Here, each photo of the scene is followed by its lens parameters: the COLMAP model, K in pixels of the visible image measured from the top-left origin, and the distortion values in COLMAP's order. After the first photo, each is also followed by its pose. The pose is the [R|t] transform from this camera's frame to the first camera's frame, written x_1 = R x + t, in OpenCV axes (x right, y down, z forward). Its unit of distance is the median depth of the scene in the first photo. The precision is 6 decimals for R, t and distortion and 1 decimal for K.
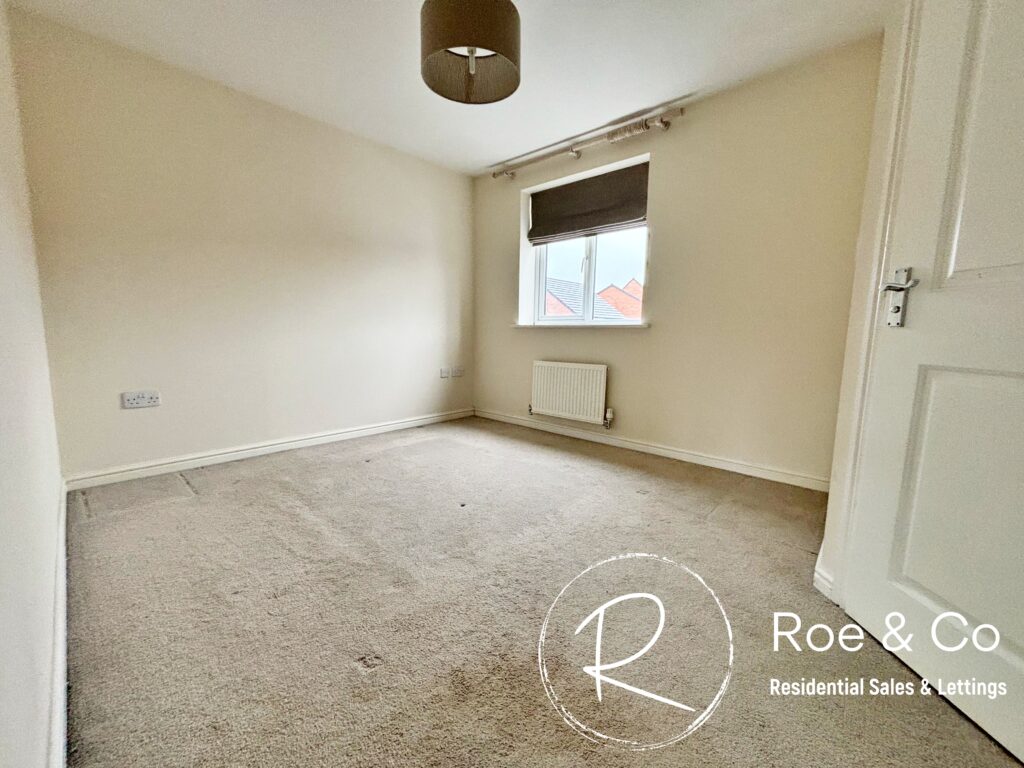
lens RADIAL K [[417.1, 0, 512.6], [0, 417.1, 382.7], [0, 0, 1]] dist [0.000792, -0.000080]
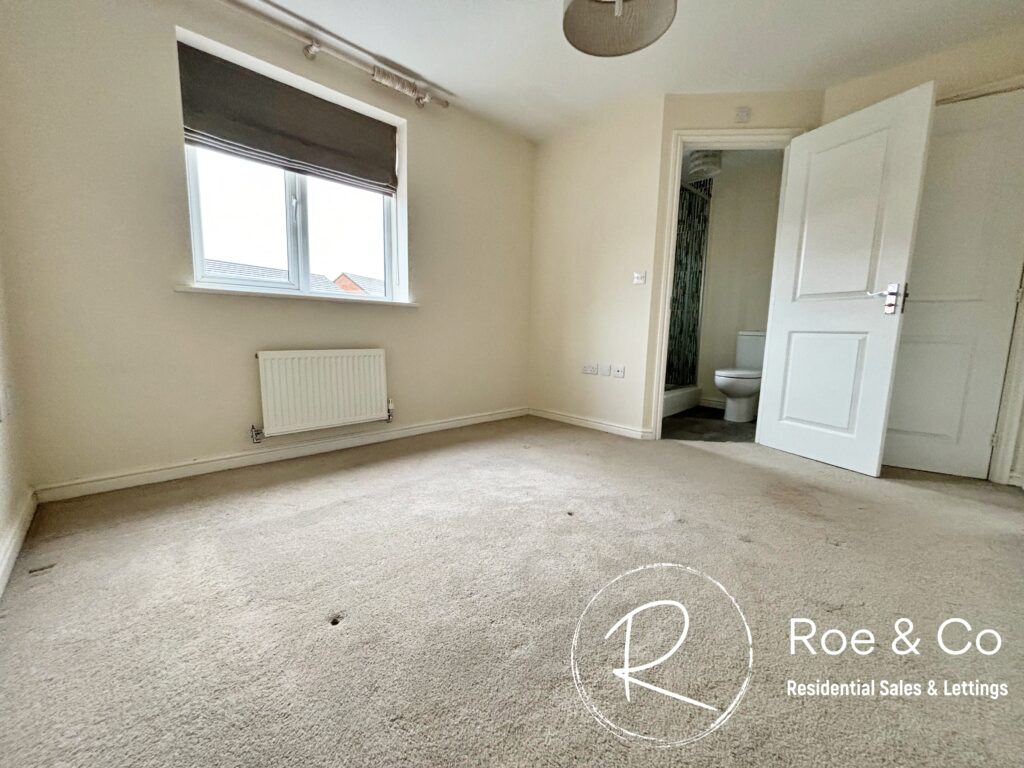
lens RADIAL K [[412.8, 0, 518.2], [0, 412.8, 377.7], [0, 0, 1]] dist [0.000401, -0.000039]
pose [[0.042156, -0.133952, 0.990091, -0.605038], [0.094498, 0.987064, 0.129519, -0.066764], [-0.994632, 0.088101, 0.054269, 0.684063]]
